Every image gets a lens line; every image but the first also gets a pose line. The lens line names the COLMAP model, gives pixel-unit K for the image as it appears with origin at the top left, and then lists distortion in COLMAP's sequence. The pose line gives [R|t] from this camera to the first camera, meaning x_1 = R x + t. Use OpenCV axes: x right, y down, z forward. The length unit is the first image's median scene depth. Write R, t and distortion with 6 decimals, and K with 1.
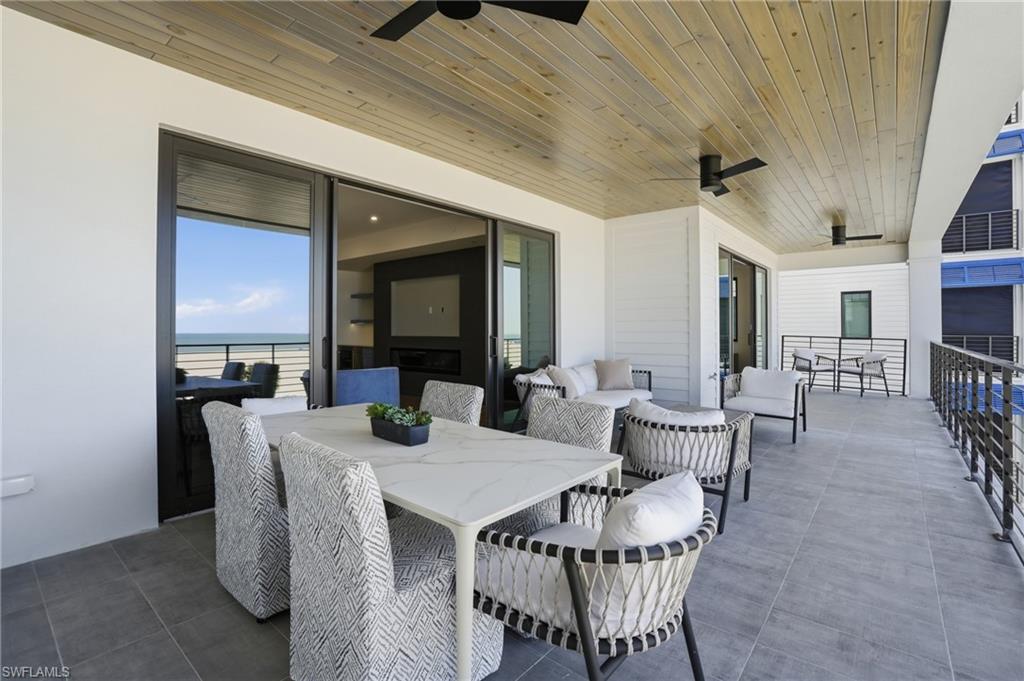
lens RADIAL K [[472.6, 0, 513.9], [0, 472.6, 334.4], [0, 0, 1]] dist [-0.025558, 0.003668]
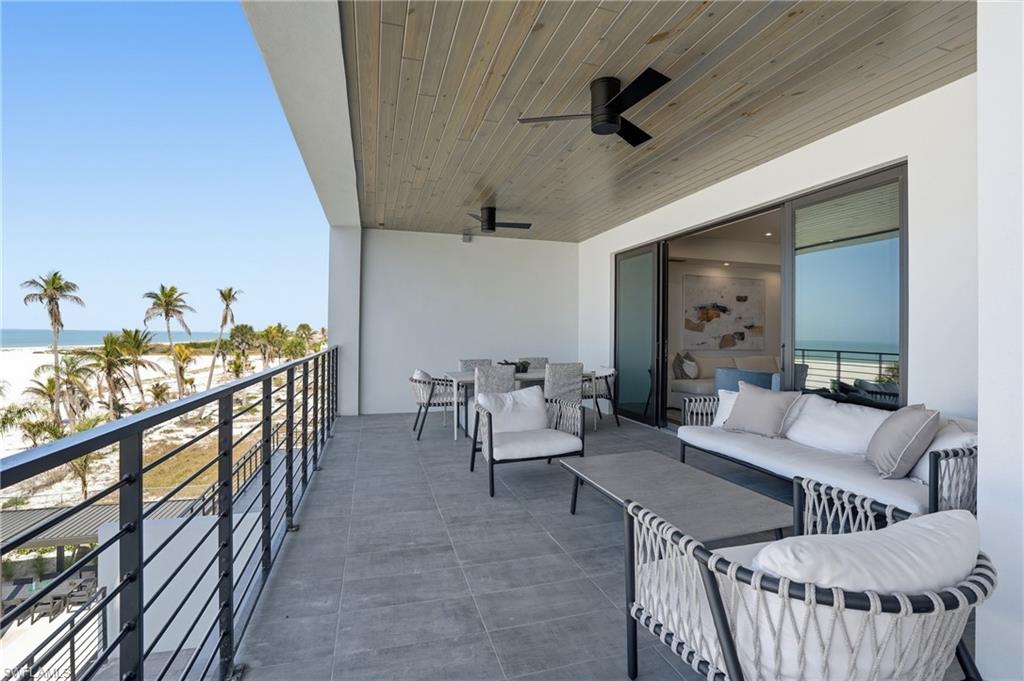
lens RADIAL K [[472.6, 0, 516.1], [0, 472.6, 333.2], [0, 0, 1]] dist [-0.025558, 0.003668]
pose [[-0.553324, -0.005226, -0.832950, 1.488671], [-0.020821, 0.999755, 0.007559, -0.025148], [0.832706, 0.021526, -0.553297, 1.791577]]
